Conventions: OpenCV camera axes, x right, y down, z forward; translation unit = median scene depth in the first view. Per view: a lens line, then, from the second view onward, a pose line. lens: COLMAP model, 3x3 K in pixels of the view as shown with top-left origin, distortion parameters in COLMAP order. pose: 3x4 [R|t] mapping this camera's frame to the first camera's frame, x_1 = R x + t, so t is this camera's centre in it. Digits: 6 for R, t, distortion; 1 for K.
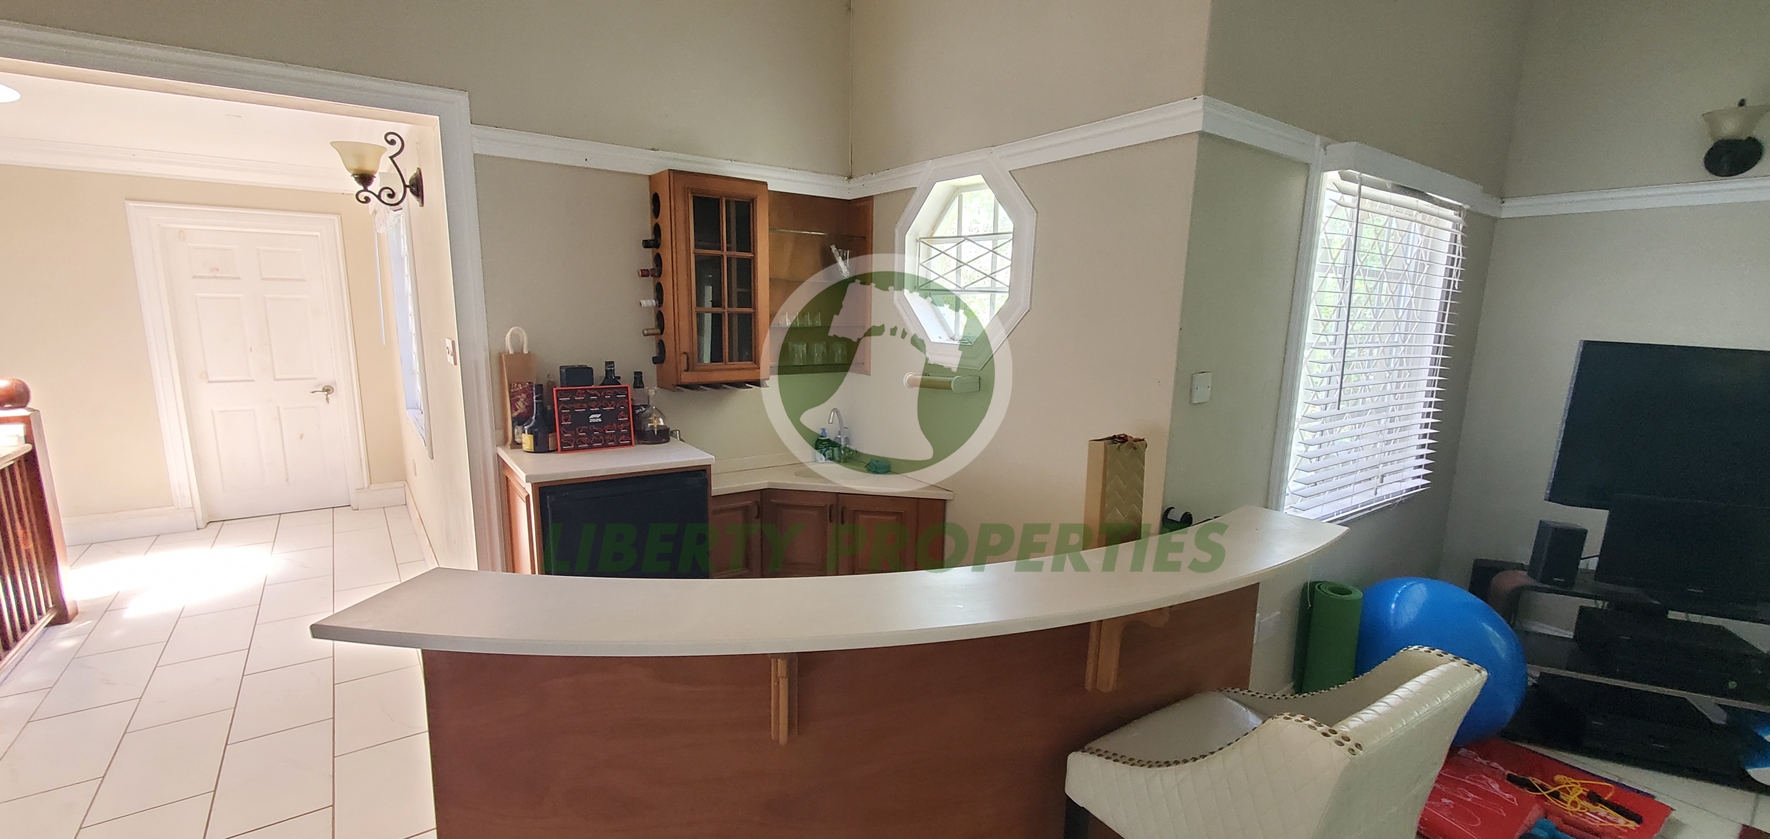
lens RADIAL K [[730.0, 0, 899.1], [0, 730.0, 440.4], [0, 0, 1]] dist [-0.001236, -0.000946]
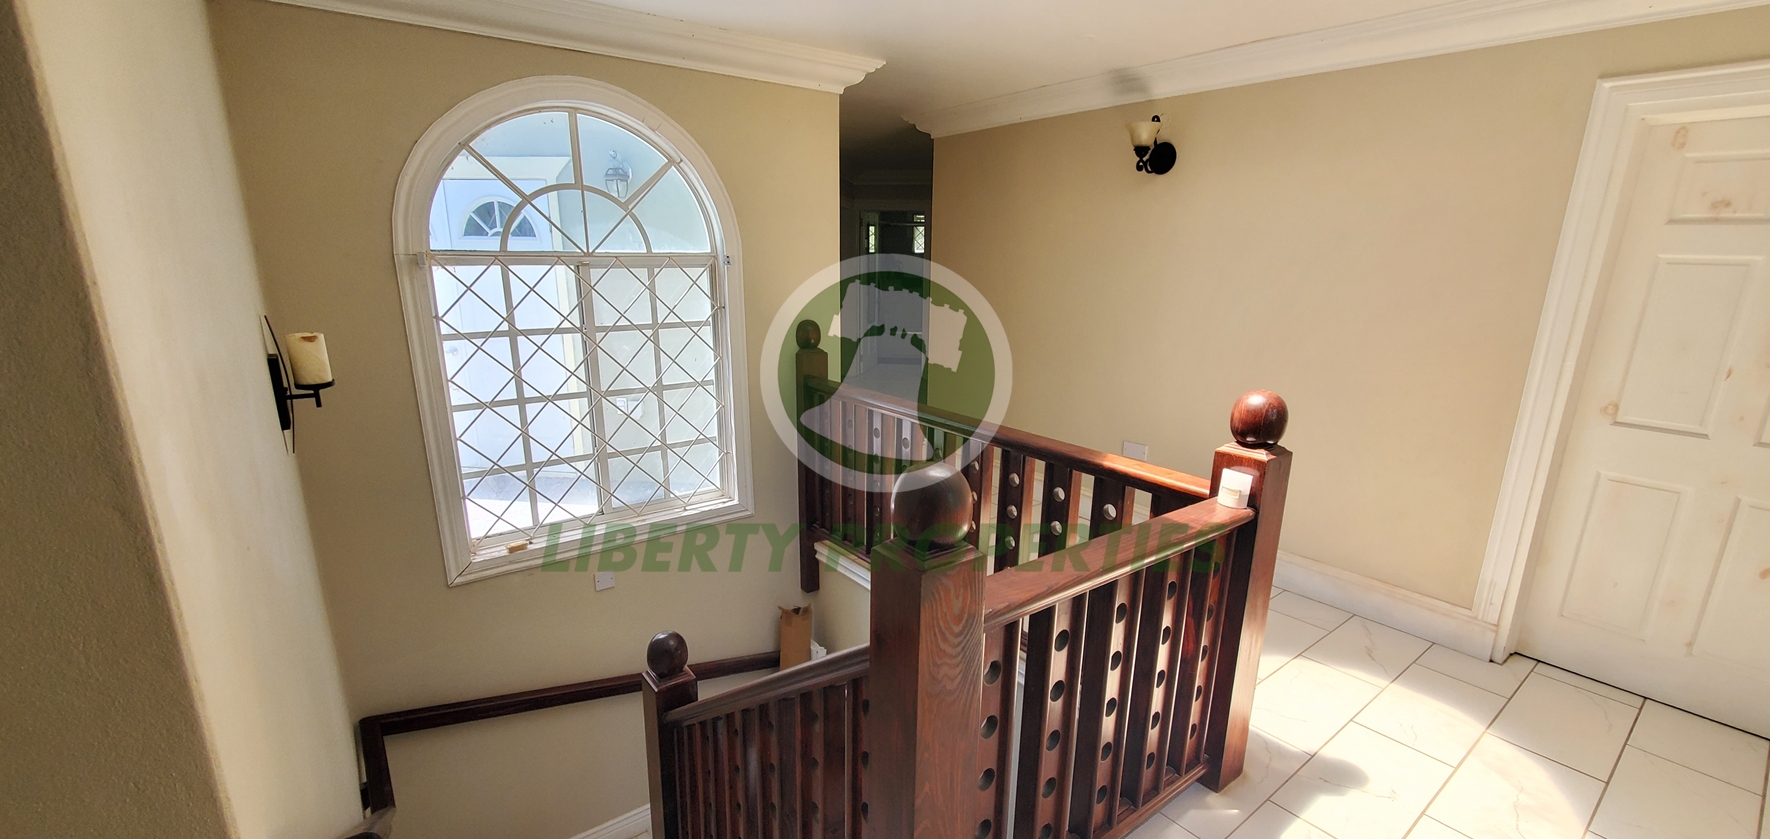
lens RADIAL K [[730.0, 0, 899.1], [0, 730.0, 440.4], [0, 0, 1]] dist [-0.001236, -0.000946]
pose [[0.015535, 0.235298, -0.971799, -0.448206], [-0.196037, 0.953770, 0.227799, -0.088391], [0.980473, 0.186970, 0.060944, 0.471382]]
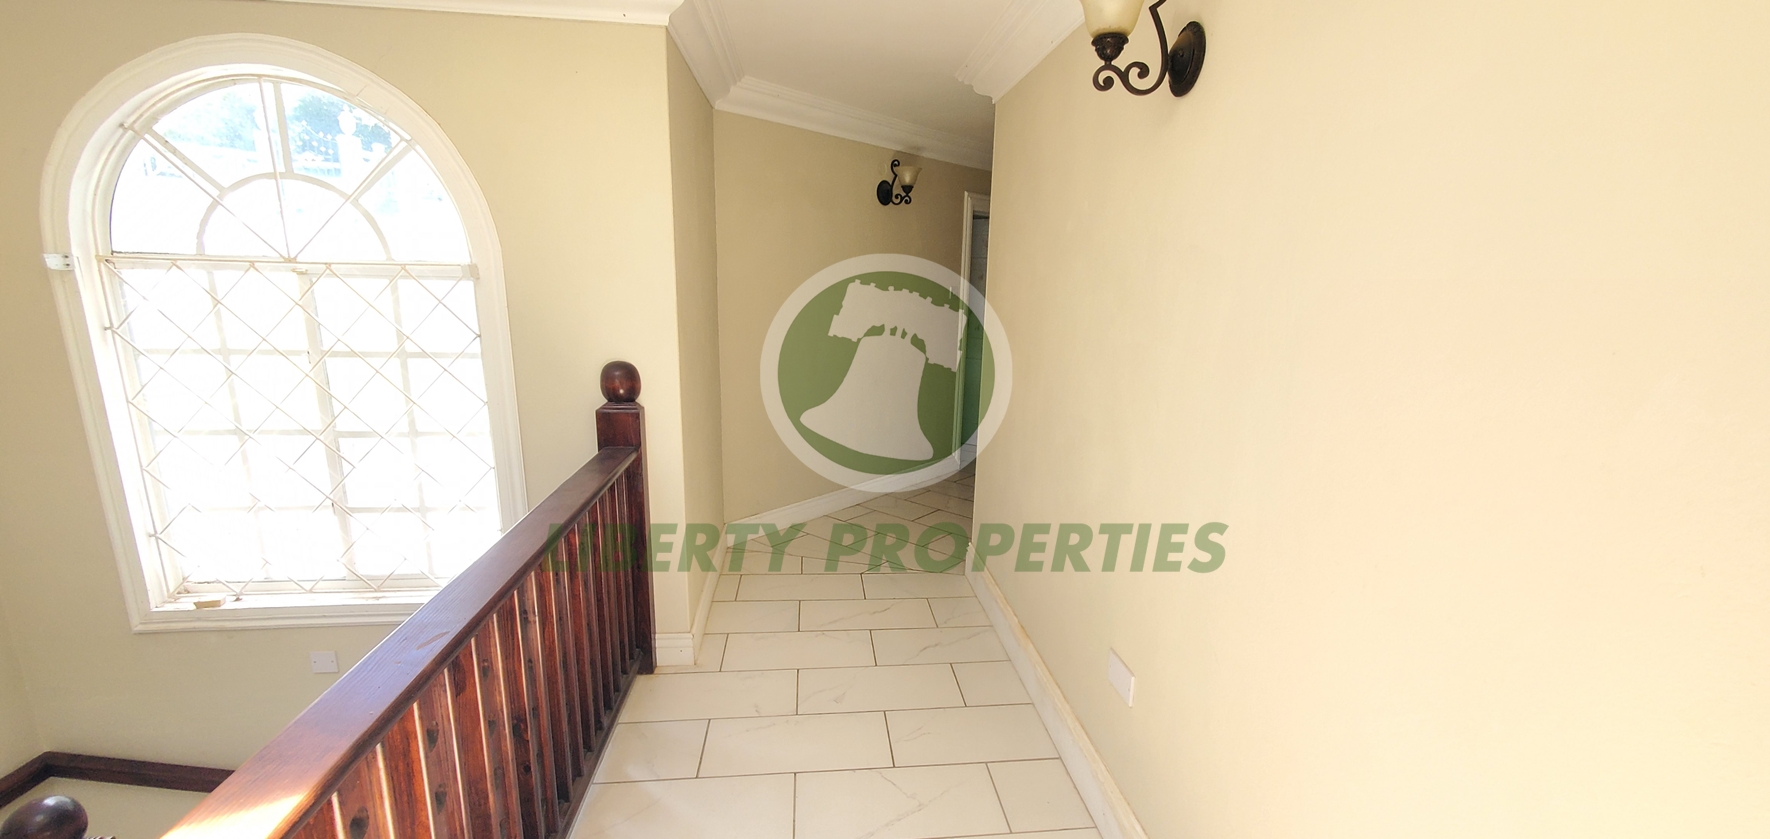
lens RADIAL K [[755.8, 0, 902.8], [0, 755.8, 455.7], [0, 0, 1]] dist [-0.000340, -0.000219]
pose [[-0.504187, 0.165747, -0.847540, -0.867310], [-0.193001, 0.934961, 0.297656, -0.157405], [0.841752, 0.313650, -0.439405, 0.854439]]
